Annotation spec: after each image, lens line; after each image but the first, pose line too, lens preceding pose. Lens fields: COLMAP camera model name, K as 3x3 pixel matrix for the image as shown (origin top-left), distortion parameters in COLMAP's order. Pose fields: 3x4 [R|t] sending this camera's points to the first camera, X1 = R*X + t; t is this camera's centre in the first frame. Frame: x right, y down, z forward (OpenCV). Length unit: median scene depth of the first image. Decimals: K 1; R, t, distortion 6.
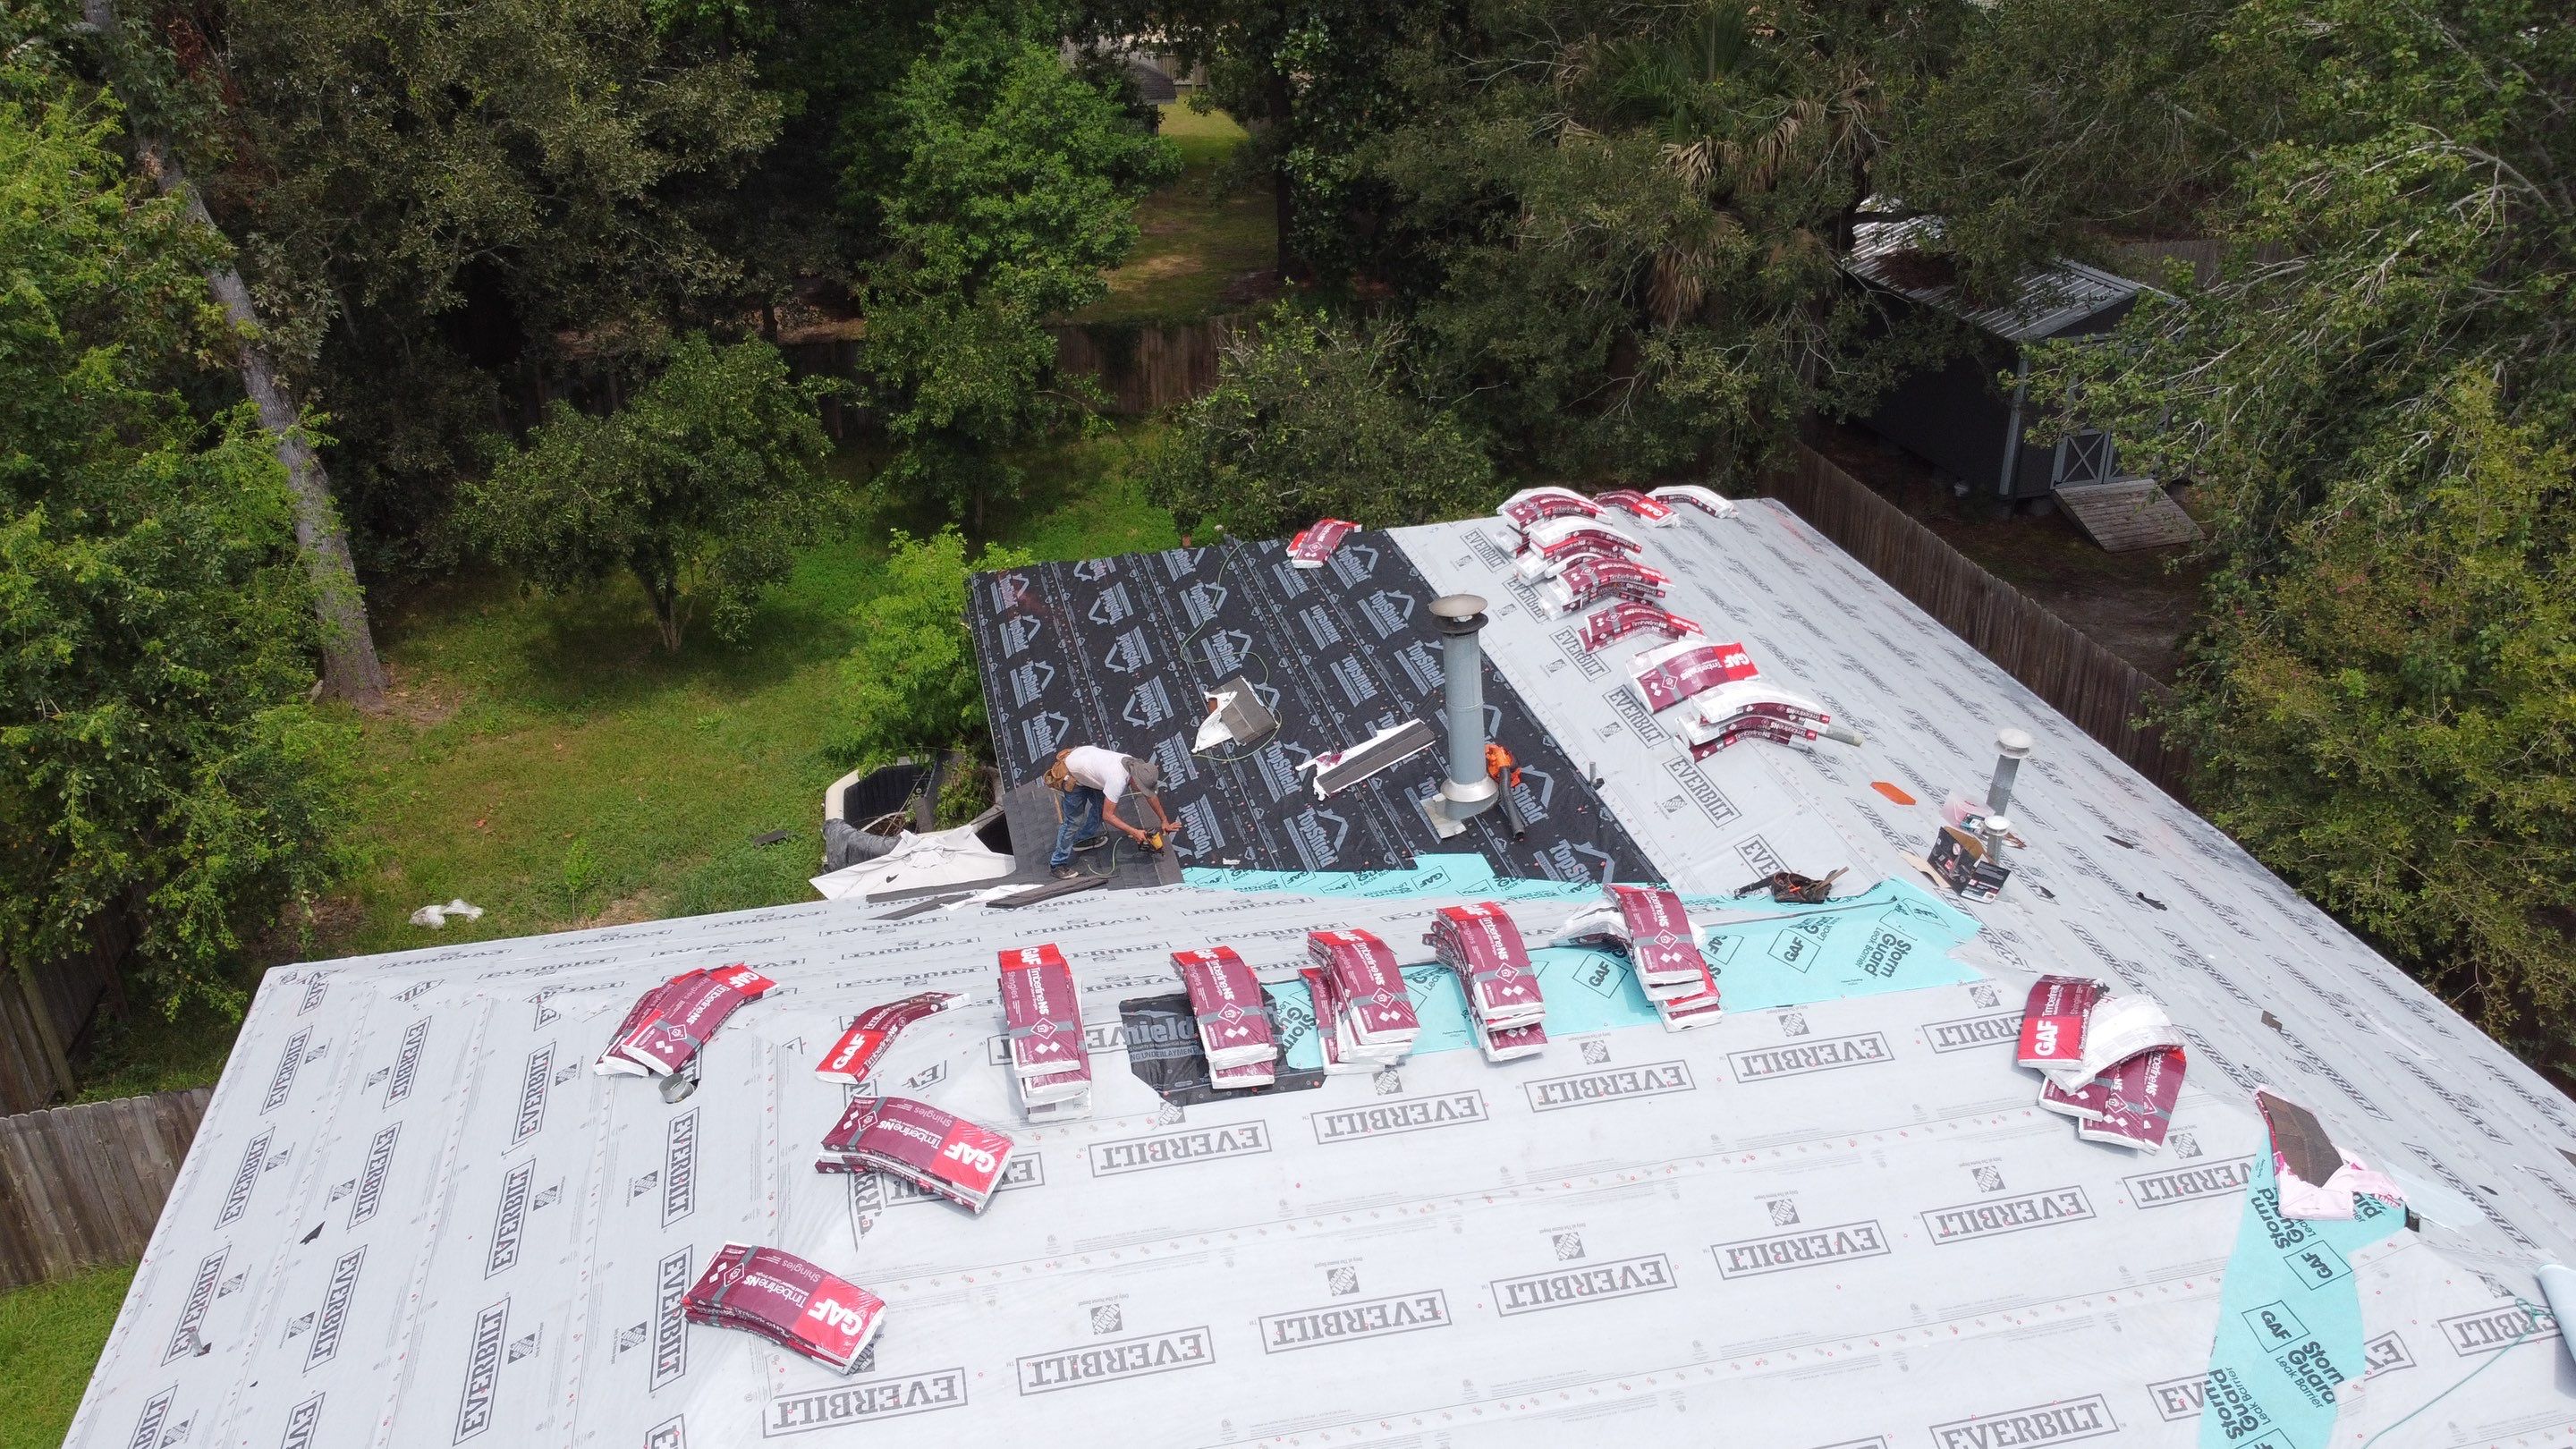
lens RADIAL K [[1953.5, 0, 1277.8], [0, 1953.5, 712.9], [0, 0, 1]] dist [-0.000996, -0.005188]
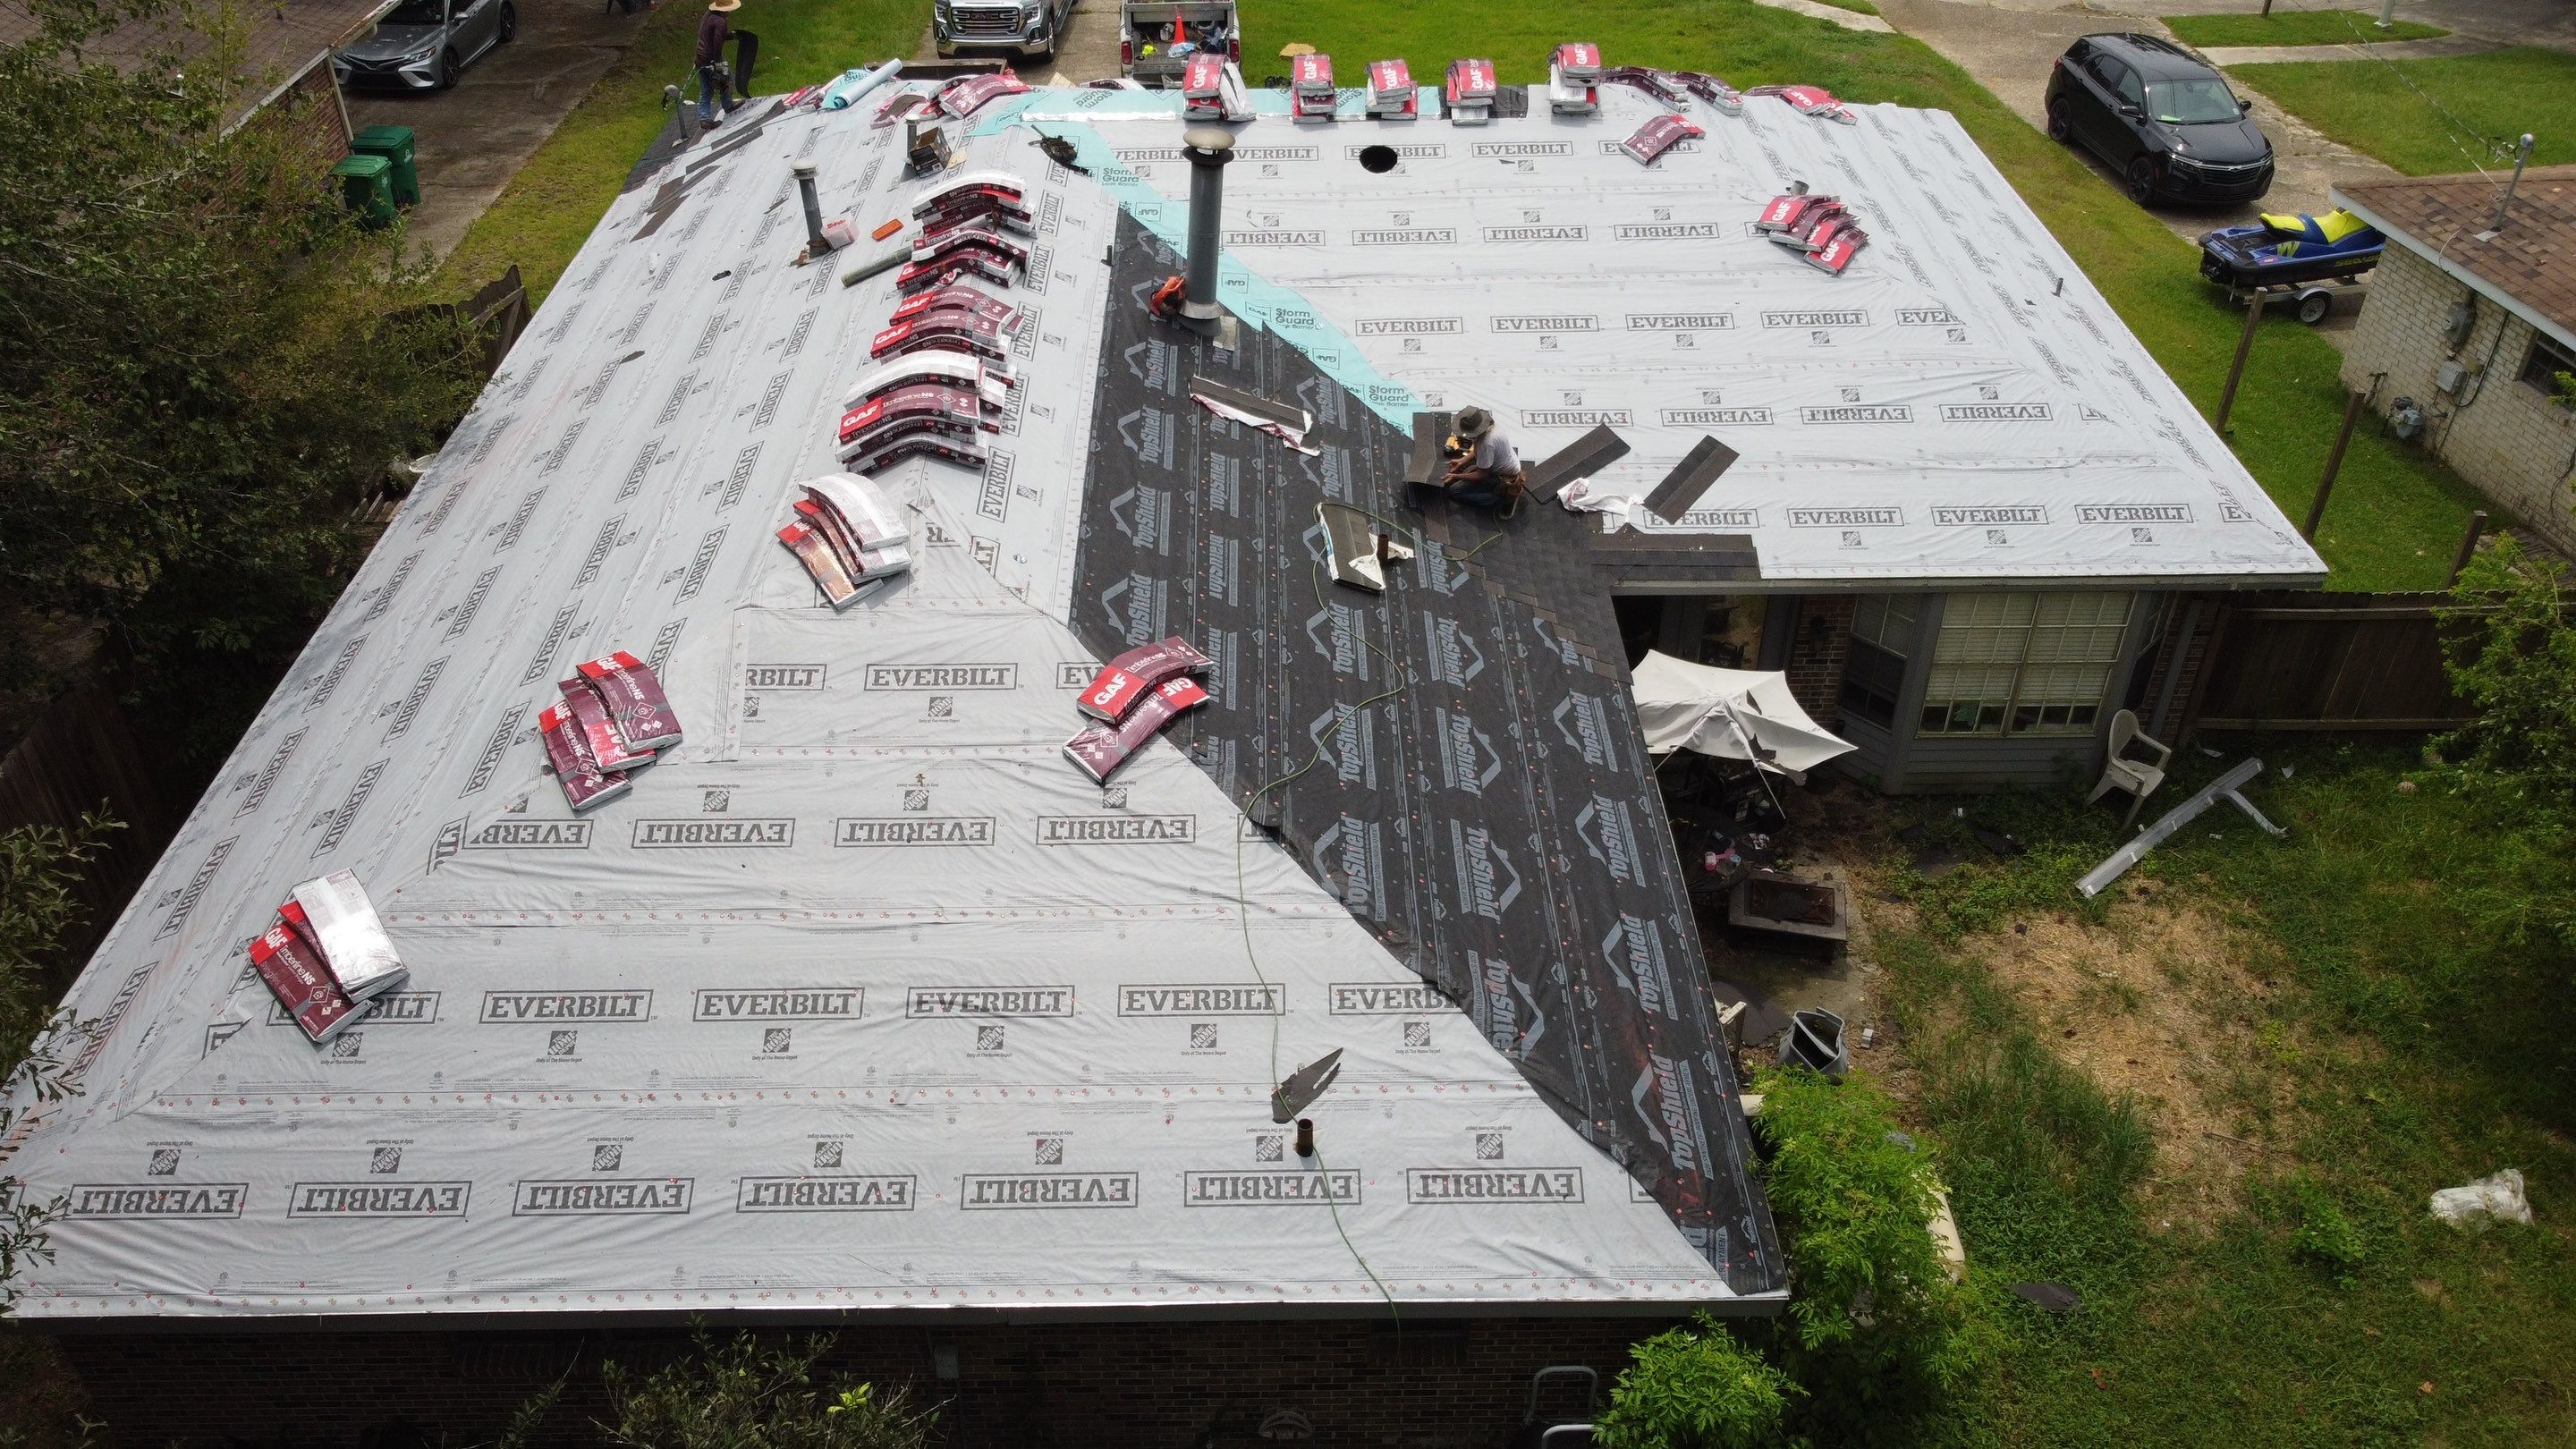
lens RADIAL K [[1956.6, 0, 1277.0], [0, 1956.6, 708.8], [0, 0, 1]] dist [-0.003001, 0.000522]
pose [[-0.977912, -0.108654, 0.178556, -0.158030], [0.107943, 0.469006, 0.876574, -0.769474], [-0.178988, 0.876486, -0.446918, 1.560592]]
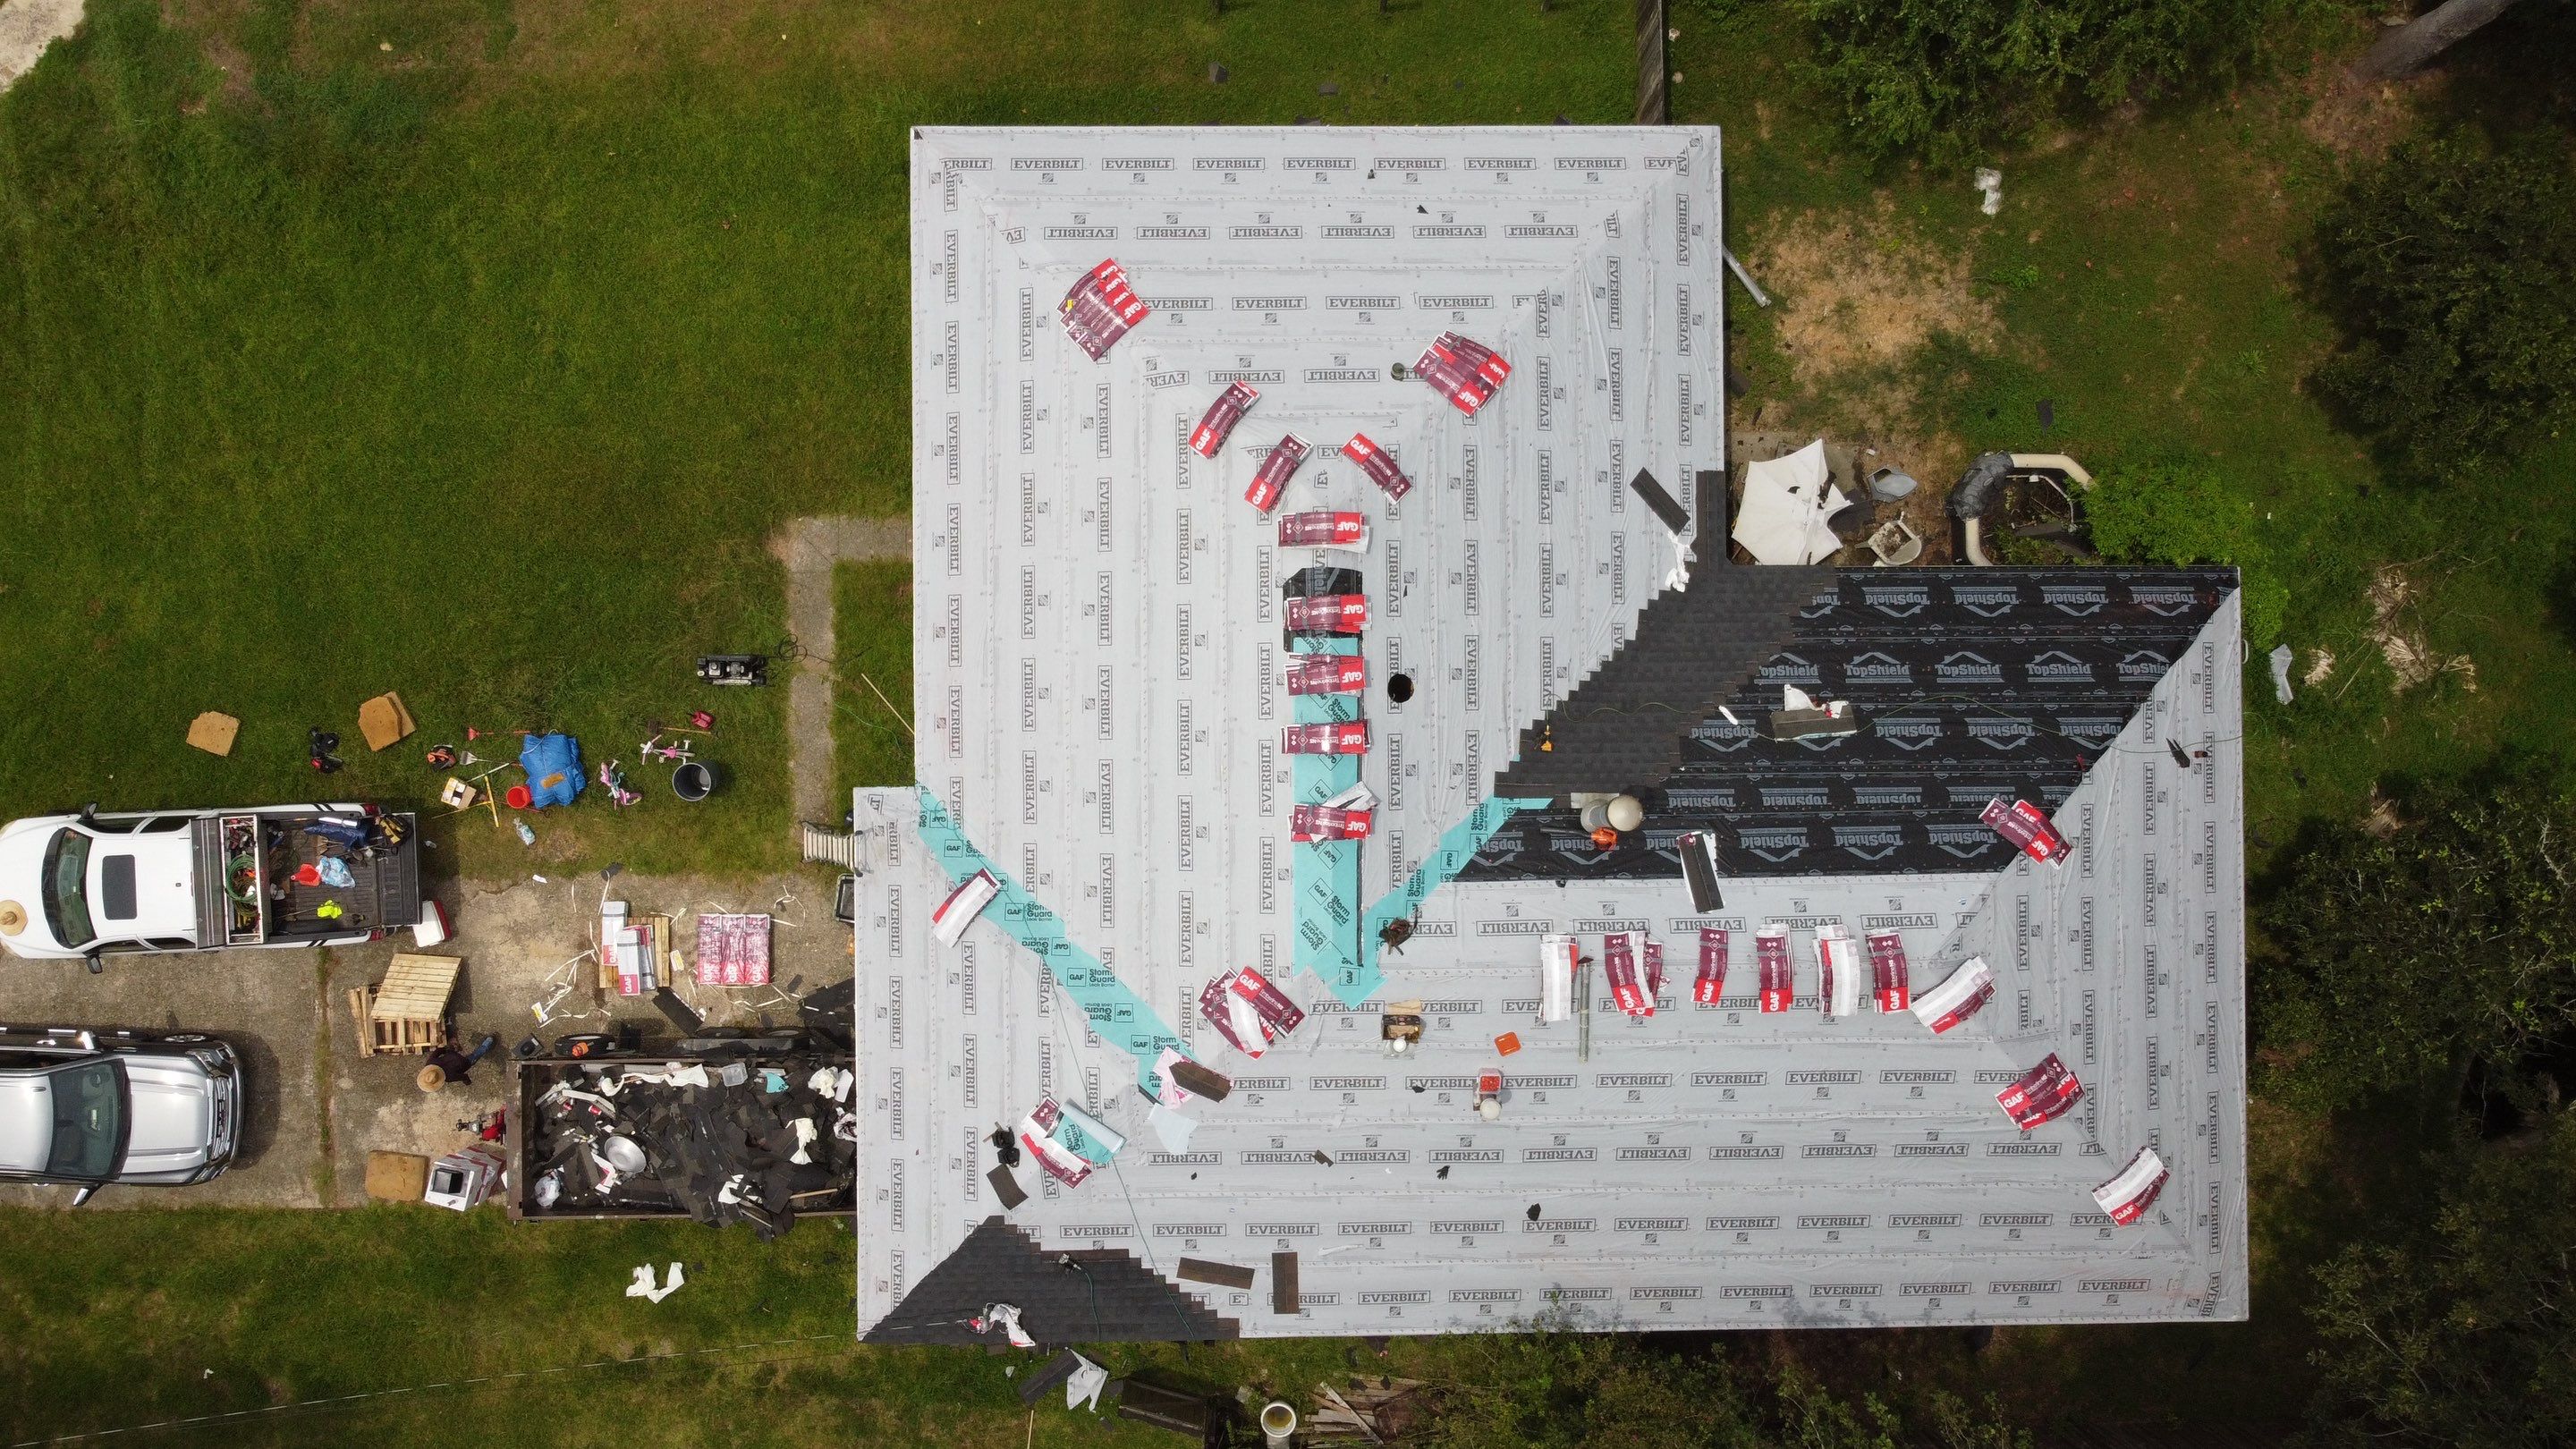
lens RADIAL K [[1956.6, 0, 1277.0], [0, 1956.6, 708.8], [0, 0, 1]] dist [-0.003001, 0.000522]
pose [[-0.210867, 0.977510, -0.002964, 0.064543], [-0.448688, -0.094095, 0.888721, -1.211683], [0.868455, 0.188732, 0.458439, -0.023177]]
